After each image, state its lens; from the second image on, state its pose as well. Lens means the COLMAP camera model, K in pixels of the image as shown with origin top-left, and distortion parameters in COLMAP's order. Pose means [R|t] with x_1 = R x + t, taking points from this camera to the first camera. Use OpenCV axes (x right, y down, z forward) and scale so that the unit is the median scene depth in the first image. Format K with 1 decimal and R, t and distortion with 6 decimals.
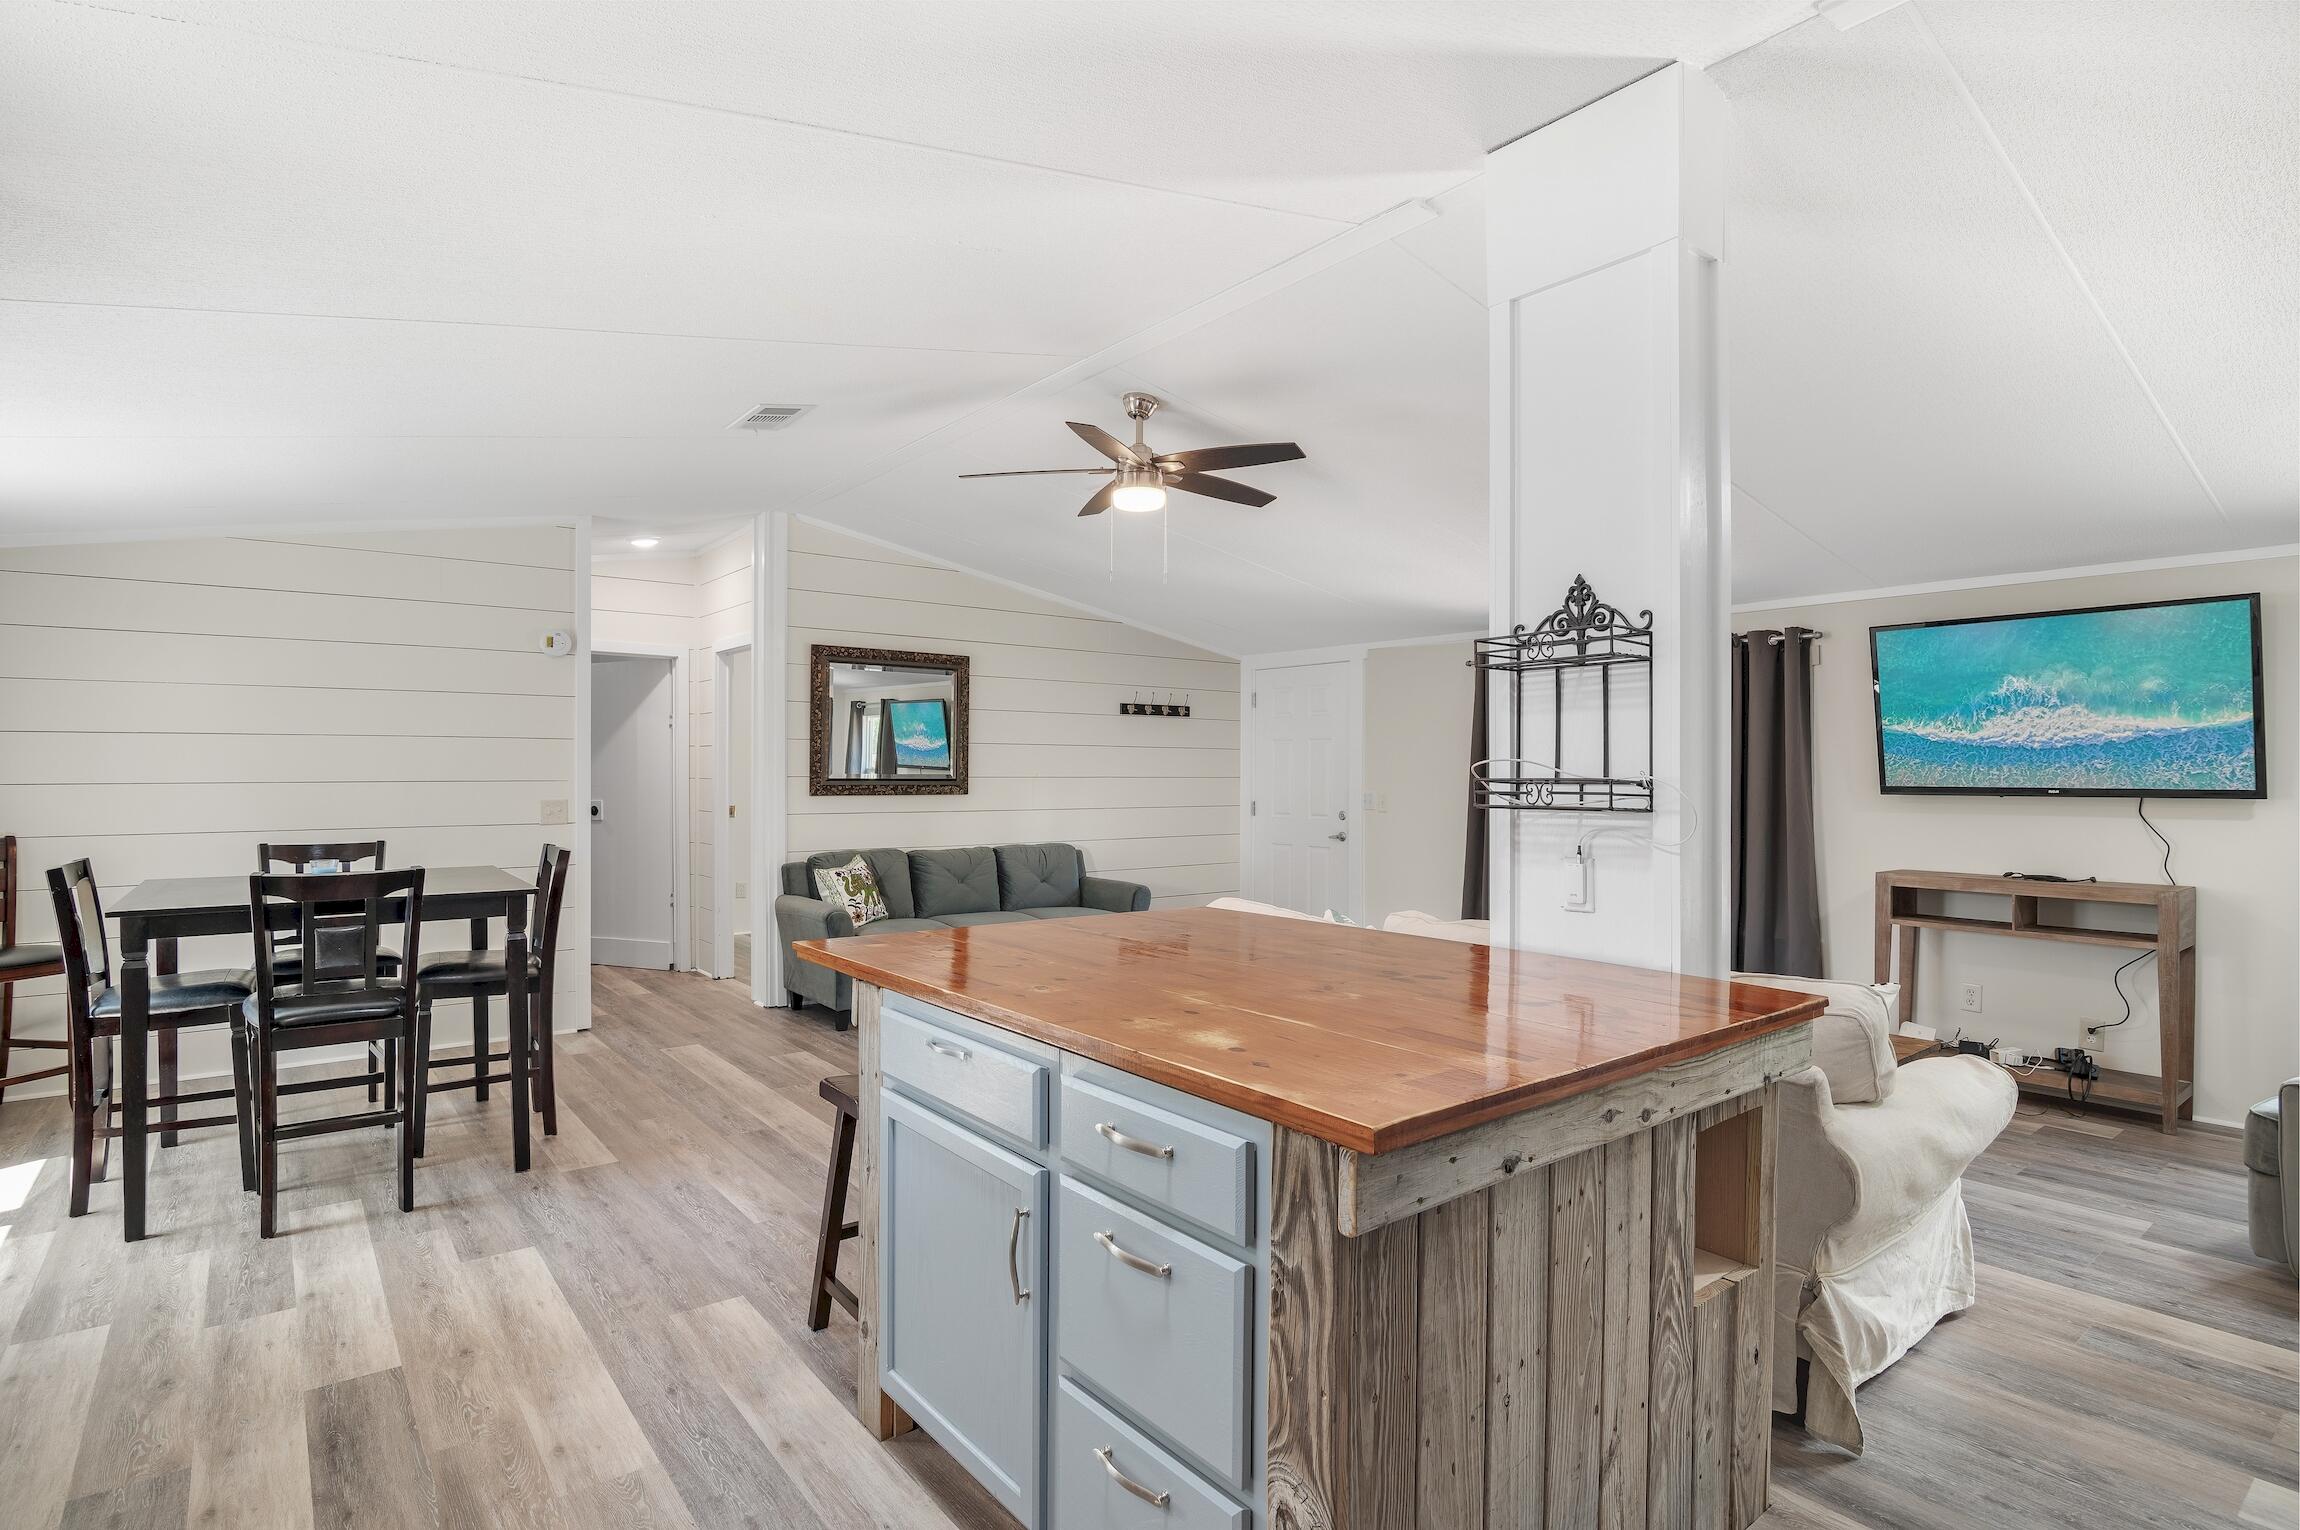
lens RADIAL K [[1123.9, 0, 1191.3], [0, 1123.9, 765.7], [0, 0, 1]] dist [0.001833, 0.001436]
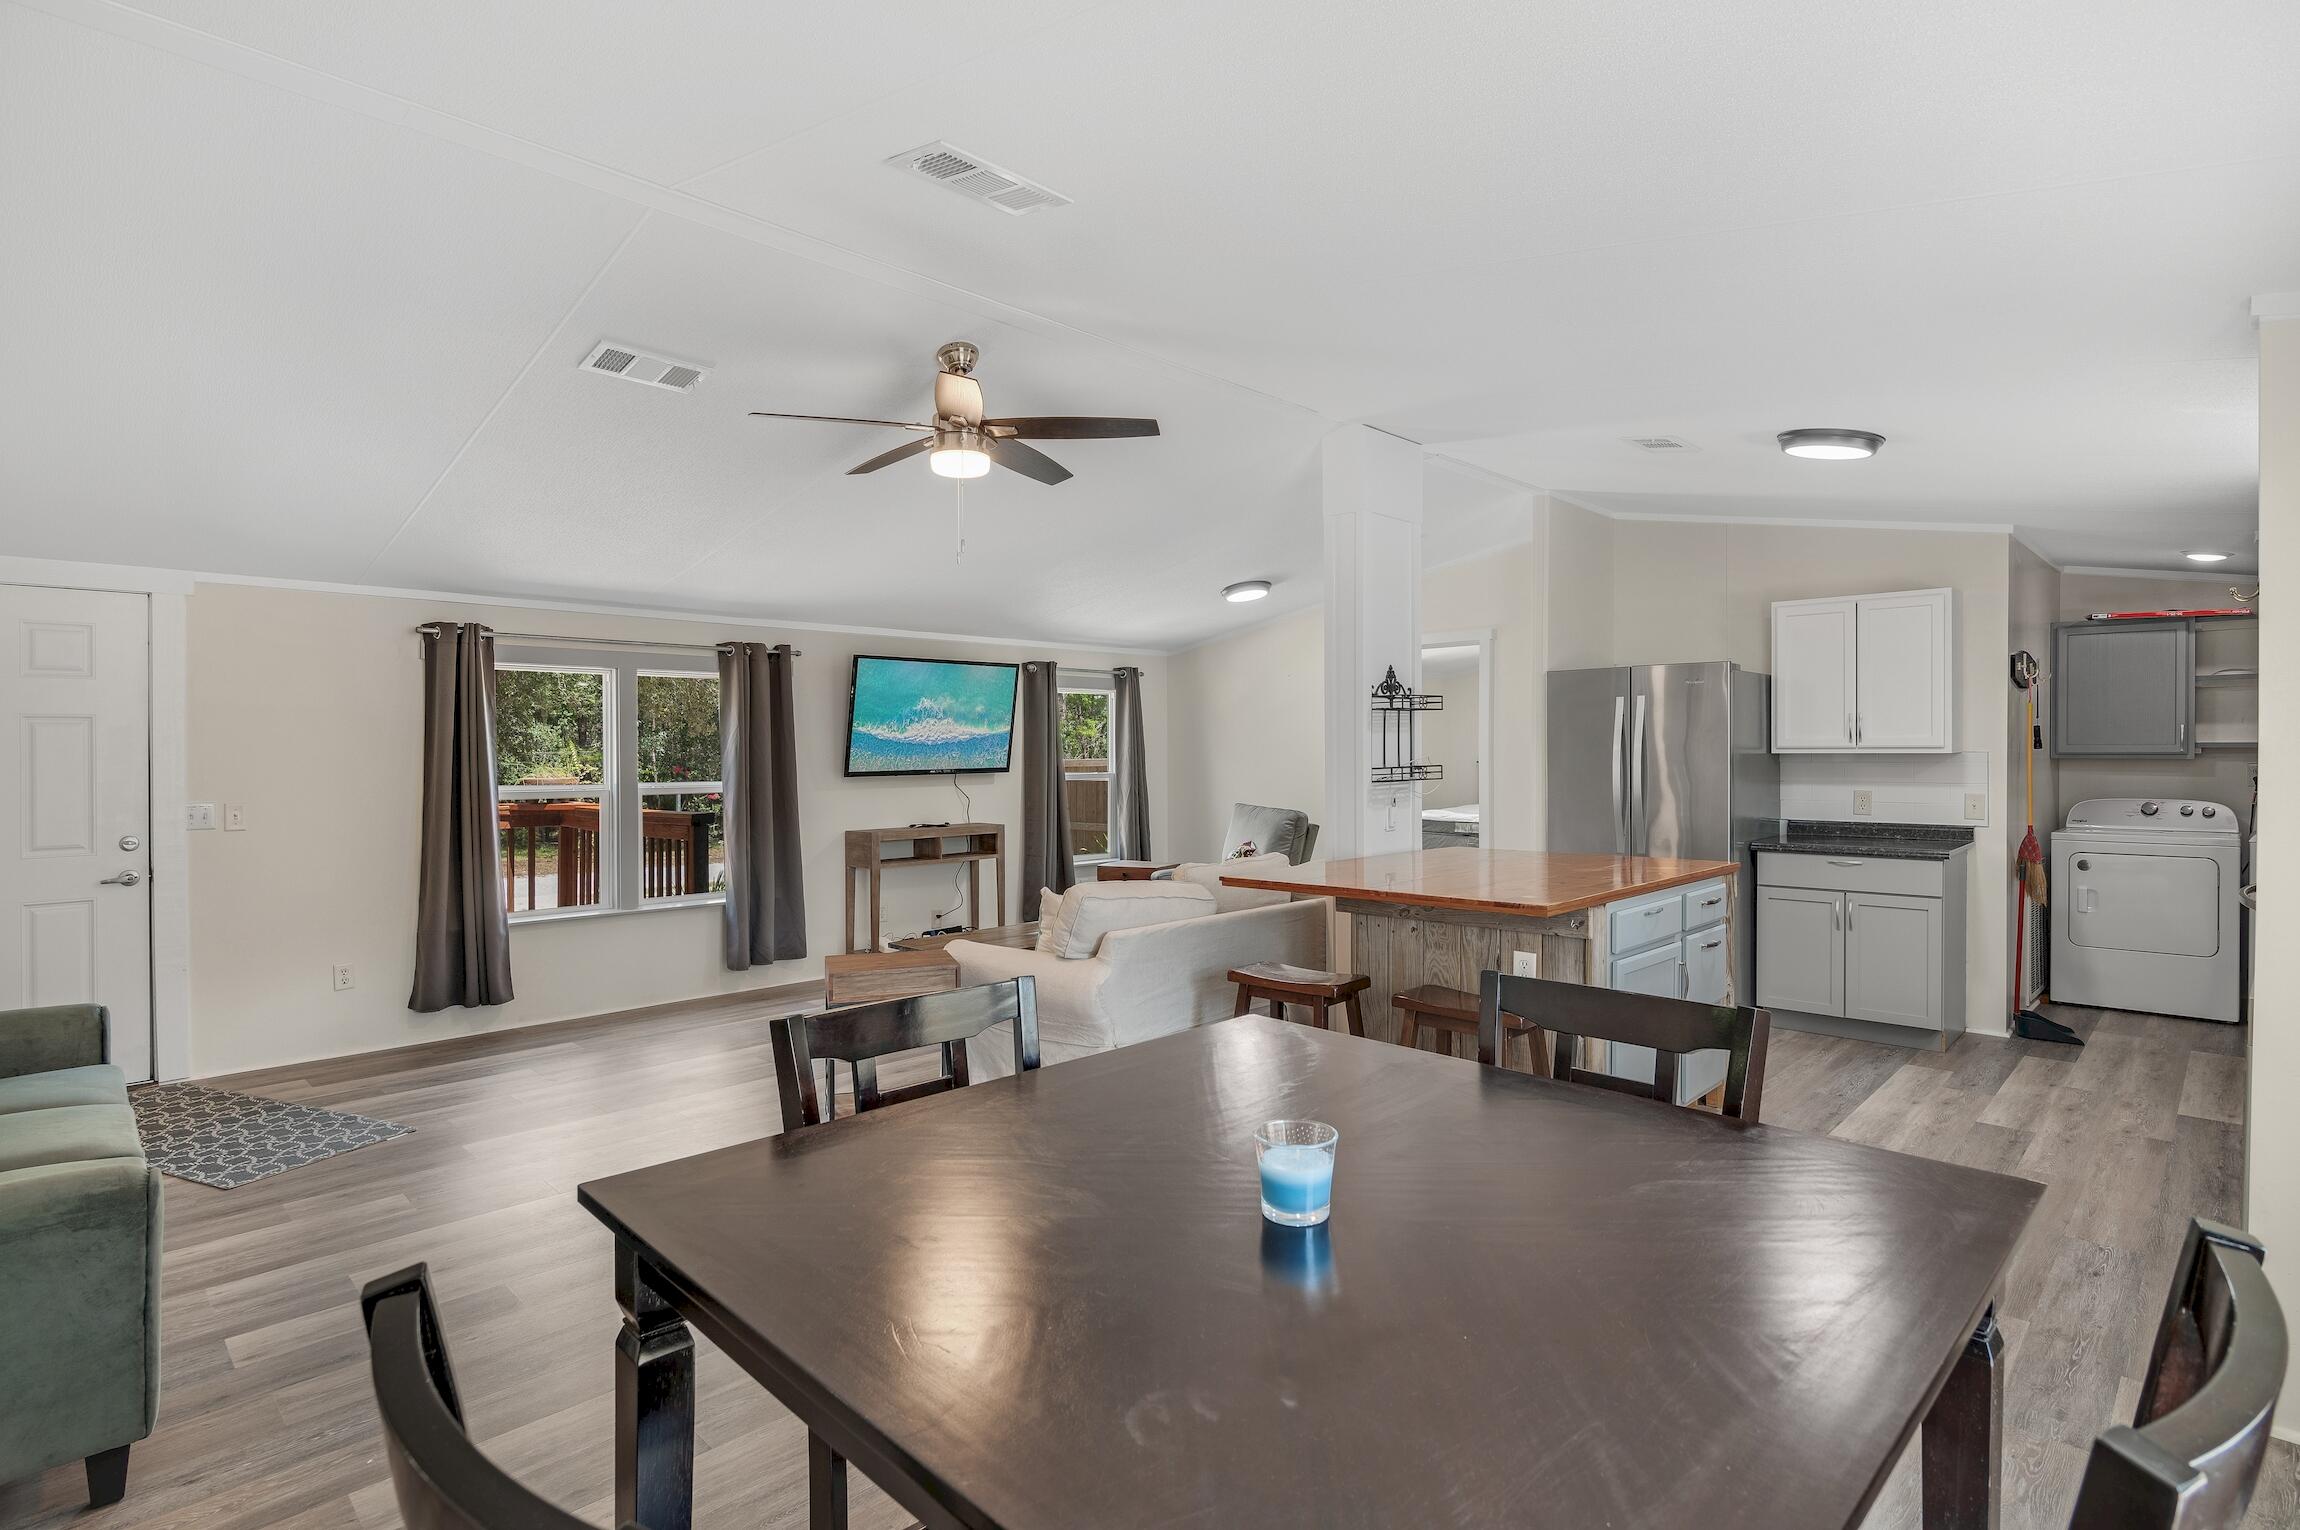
lens RADIAL K [[1102.7, 0, 1150.0], [0, 1102.7, 765.0], [0, 0, 1]] dist [0.017673, 0.000099]
pose [[-0.104531, -0.017649, 0.994365, -0.844679], [0.002046, 0.999837, 0.017961, -0.014176], [-0.994520, 0.003912, -0.104477, 0.871002]]
